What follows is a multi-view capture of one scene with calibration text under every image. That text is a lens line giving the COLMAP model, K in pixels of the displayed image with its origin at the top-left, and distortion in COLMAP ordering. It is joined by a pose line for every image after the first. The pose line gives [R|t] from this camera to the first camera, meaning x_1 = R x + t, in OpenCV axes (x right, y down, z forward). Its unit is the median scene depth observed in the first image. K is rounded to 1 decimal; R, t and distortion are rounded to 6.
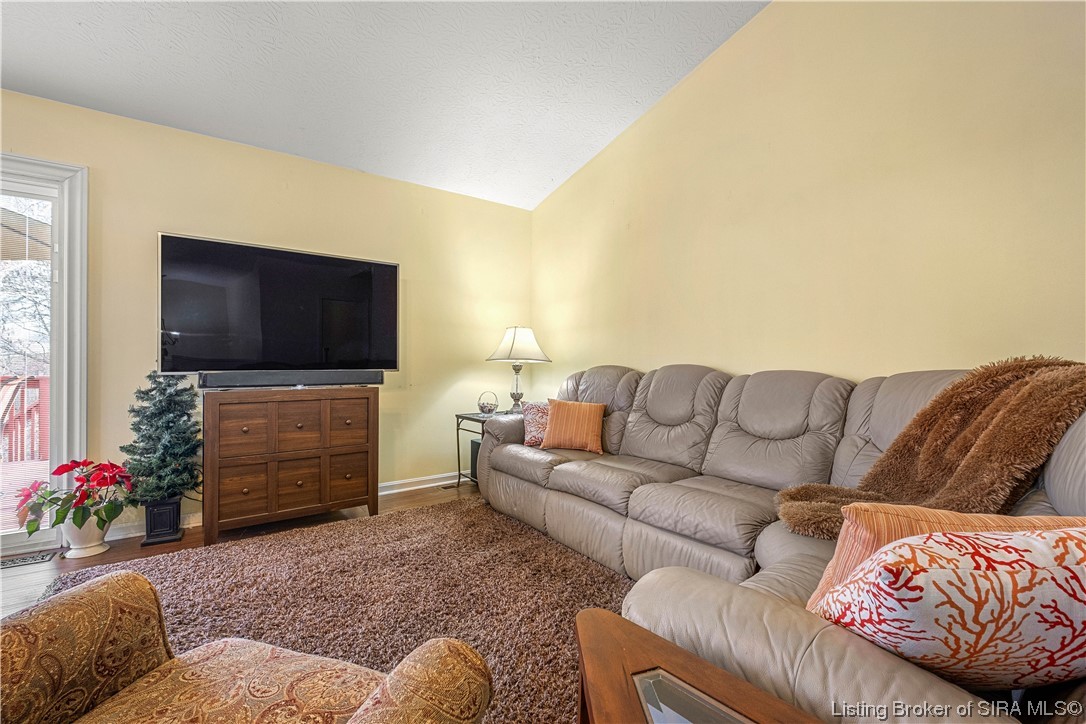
lens RADIAL K [[478.1, 0, 549.1], [0, 478.1, 358.8], [0, 0, 1]] dist [0.000367, -0.003774]
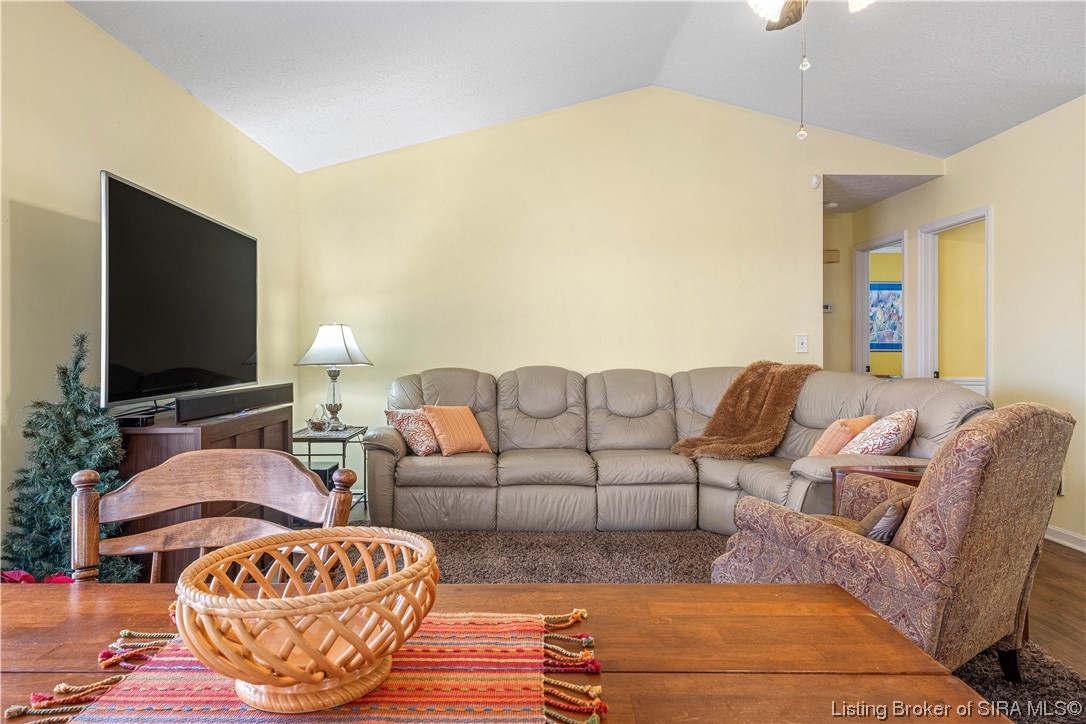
lens RADIAL K [[661.7, 0, 539.2], [0, 661.7, 349.8], [0, 0, 1]] dist [0.019721, -0.006416]
pose [[0.583094, -0.007283, 0.812372, -1.139897], [0.001866, 0.999969, 0.007625, -0.043997], [-0.812403, -0.002930, 0.583090, 0.062206]]
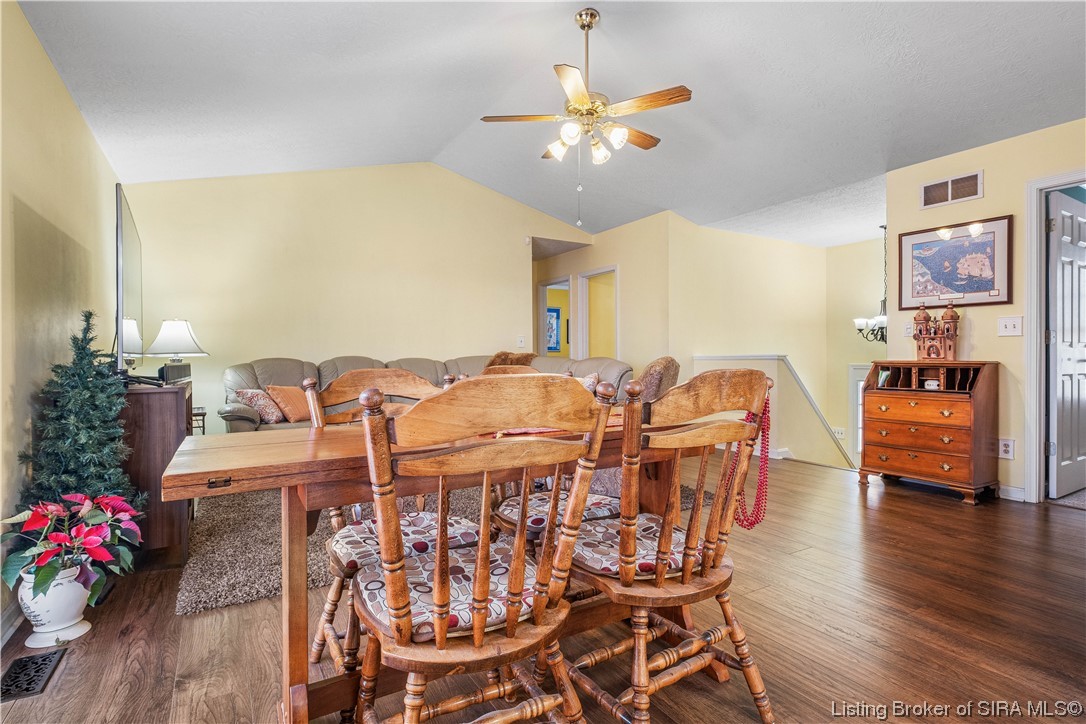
lens RADIAL K [[538.5, 0, 538.7], [0, 538.5, 362.3], [0, 0, 1]] dist [-0.005269, -0.001116]
pose [[0.097563, -0.012998, 0.995144, -1.562549], [0.006722, 0.999901, 0.012401, 0.016138], [-0.995207, 0.005480, 0.097640, 0.235280]]
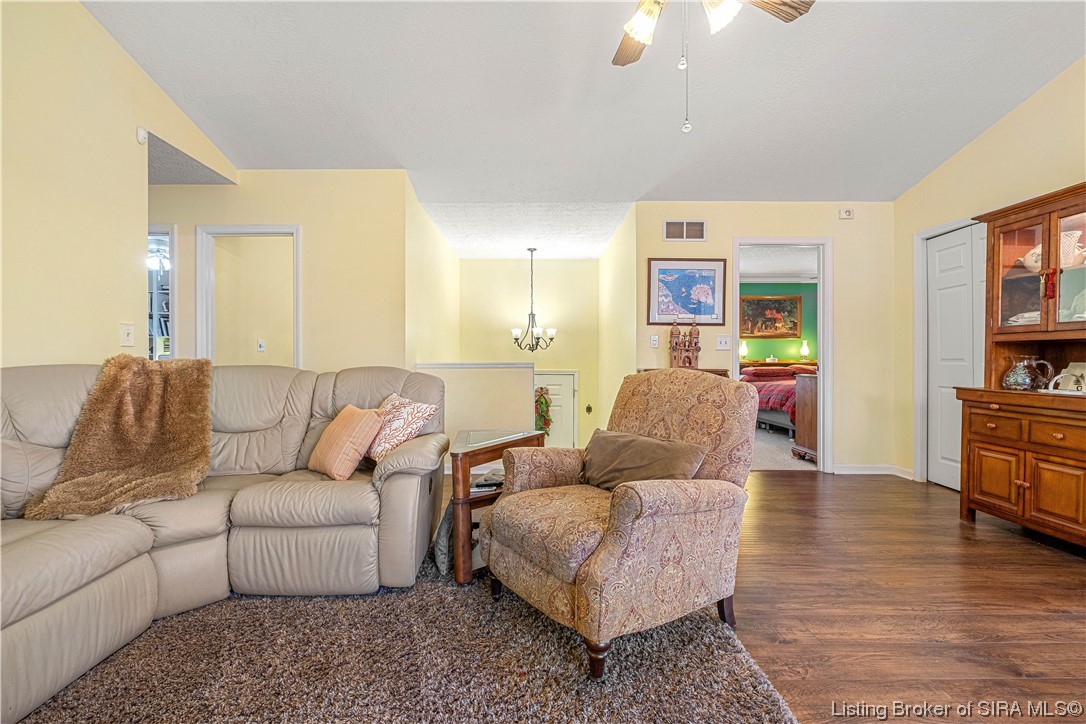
lens RADIAL K [[478.1, 0, 525.1], [0, 478.1, 360.9], [0, 0, 1]] dist [0.000367, -0.003774]
pose [[-0.803943, -0.006935, 0.594665, -0.530691], [-0.003619, 0.999971, 0.006770, 0.002671], [-0.594695, 0.003290, -0.803945, 0.858402]]
